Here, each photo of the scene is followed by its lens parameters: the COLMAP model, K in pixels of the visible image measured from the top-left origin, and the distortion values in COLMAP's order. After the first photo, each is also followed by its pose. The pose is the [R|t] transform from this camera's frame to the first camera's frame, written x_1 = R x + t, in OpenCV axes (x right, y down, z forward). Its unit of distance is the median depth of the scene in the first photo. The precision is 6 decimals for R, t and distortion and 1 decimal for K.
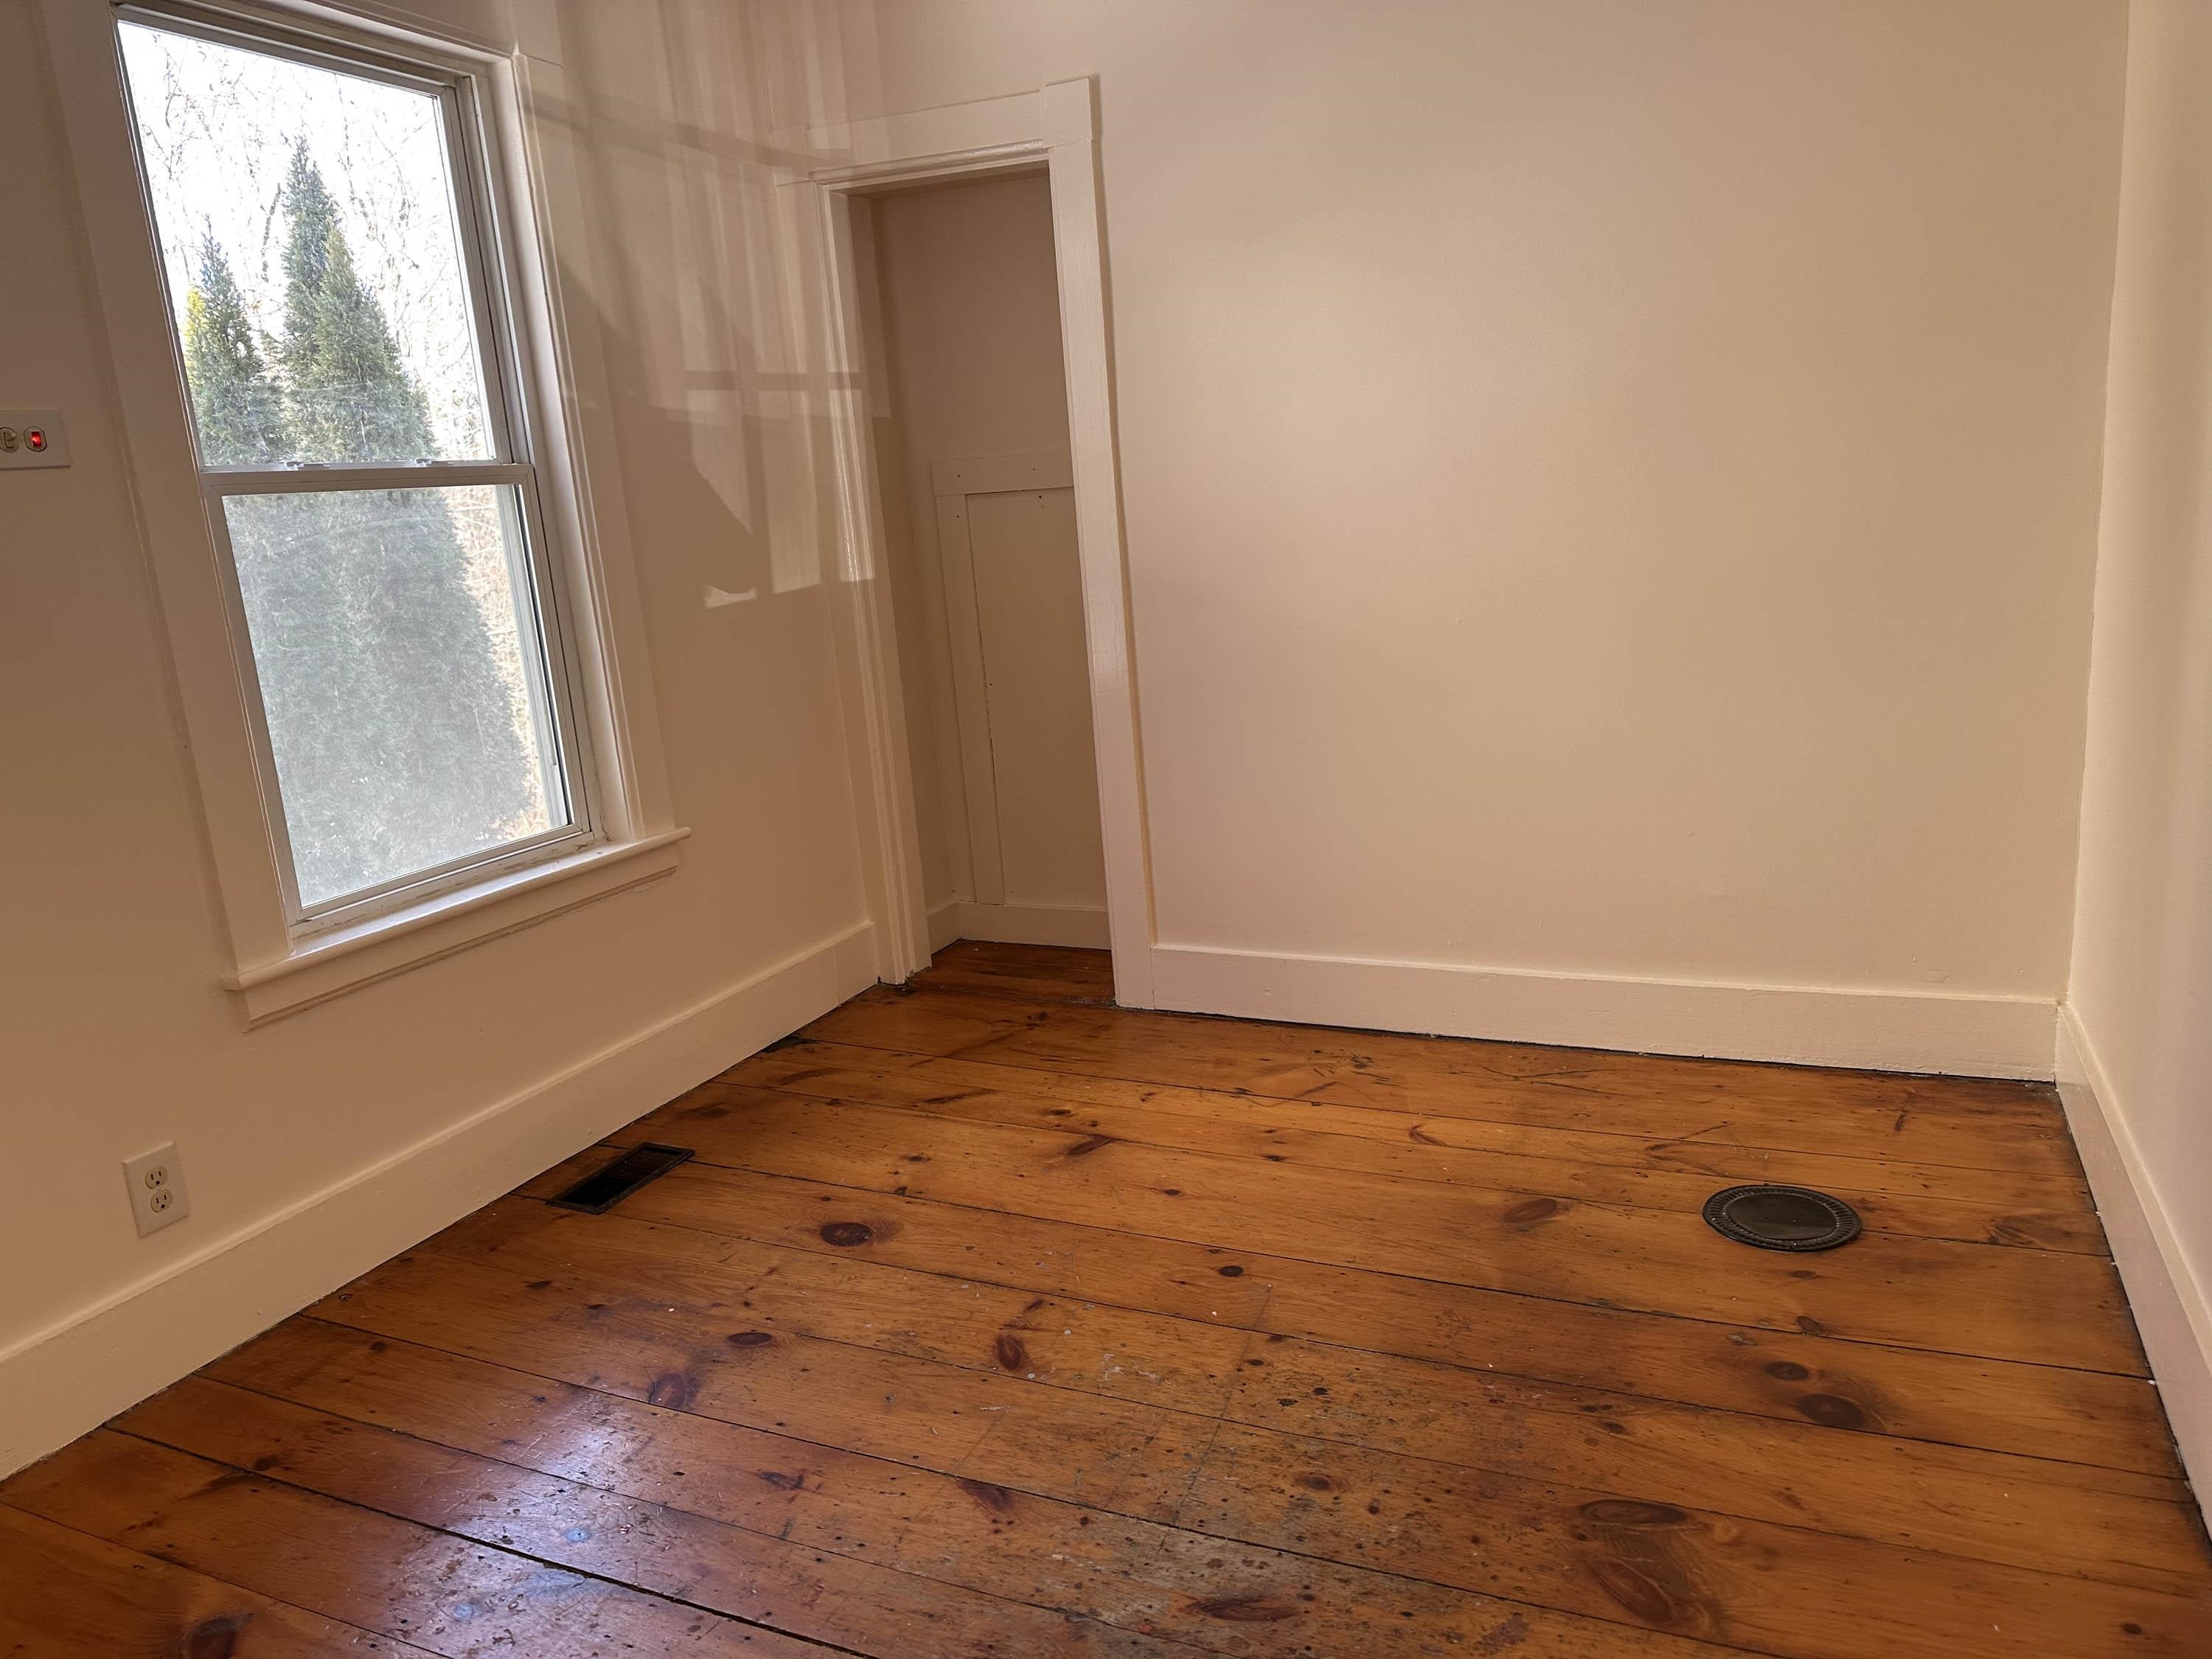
lens RADIAL K [[1562.0, 0, 1107.1], [0, 1562.0, 833.7], [0, 0, 1]] dist [0.051004, -0.094078]
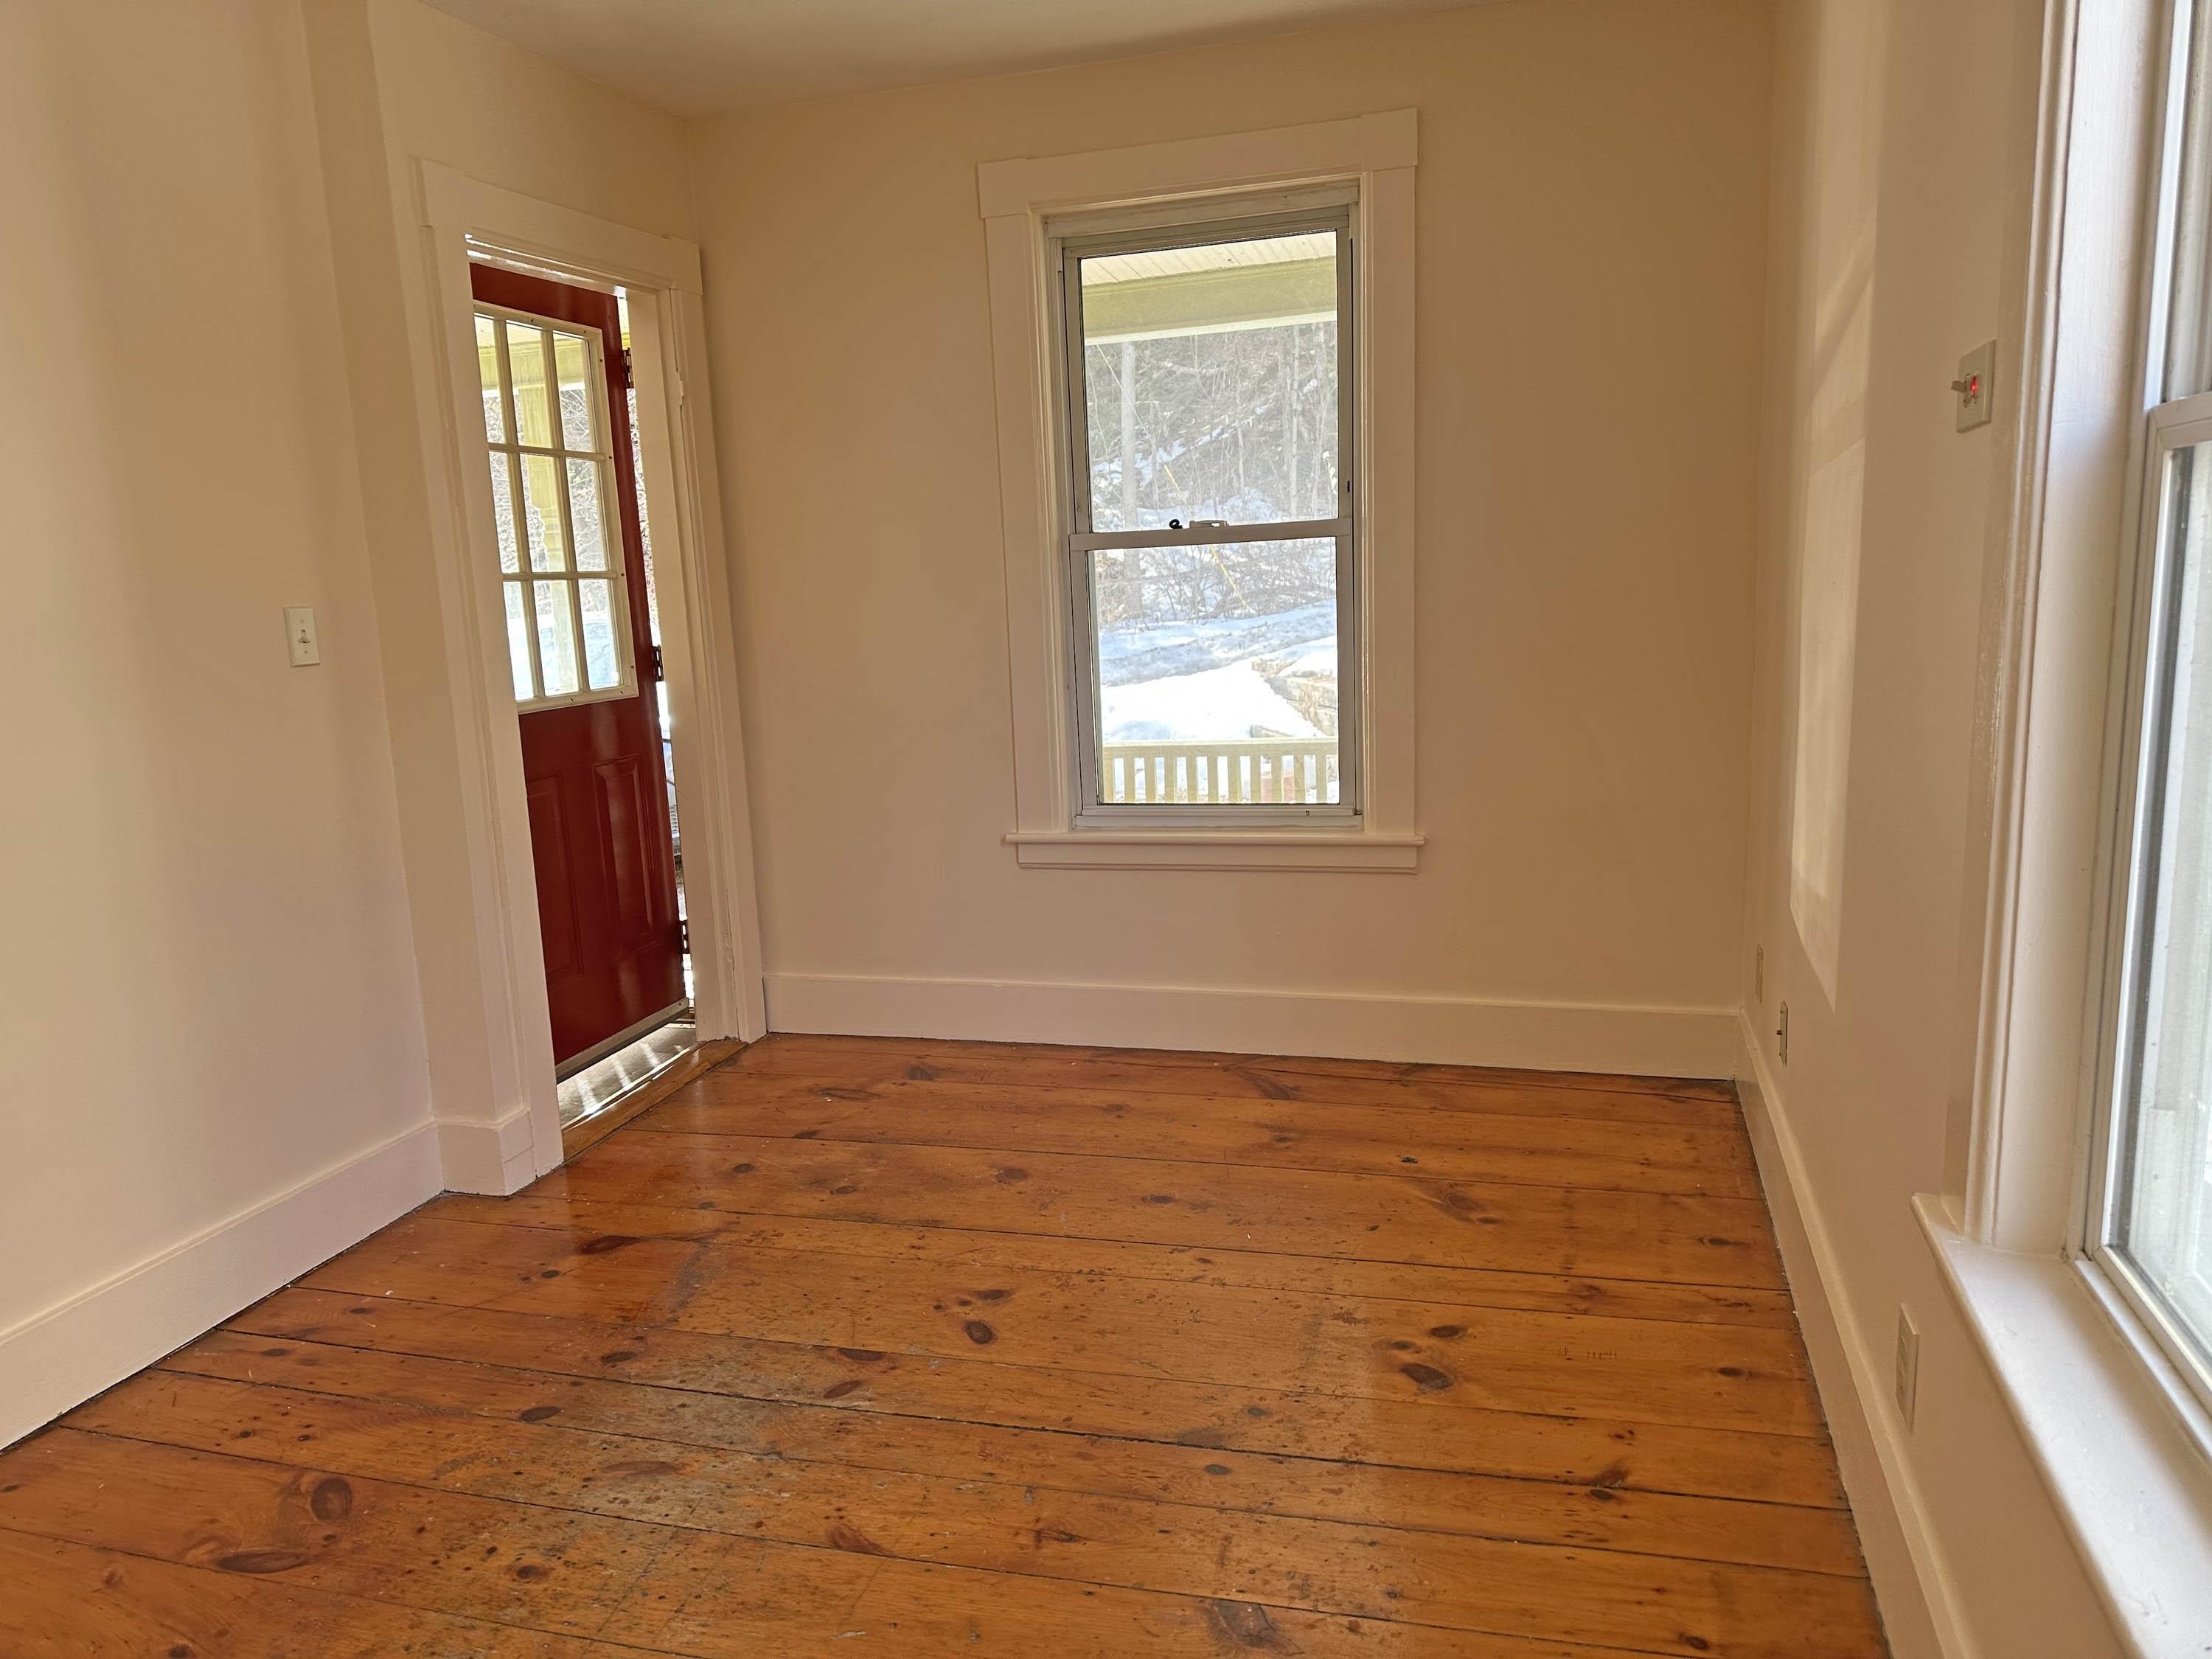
lens RADIAL K [[1562.0, 0, 1105.8], [0, 1562.0, 834.0], [0, 0, 1]] dist [0.051004, -0.094078]
pose [[-0.985409, 0.130028, -0.109825, -0.194286], [0.078815, 0.920515, 0.382675, -0.409470], [0.150854, 0.368435, -0.917332, 1.851040]]
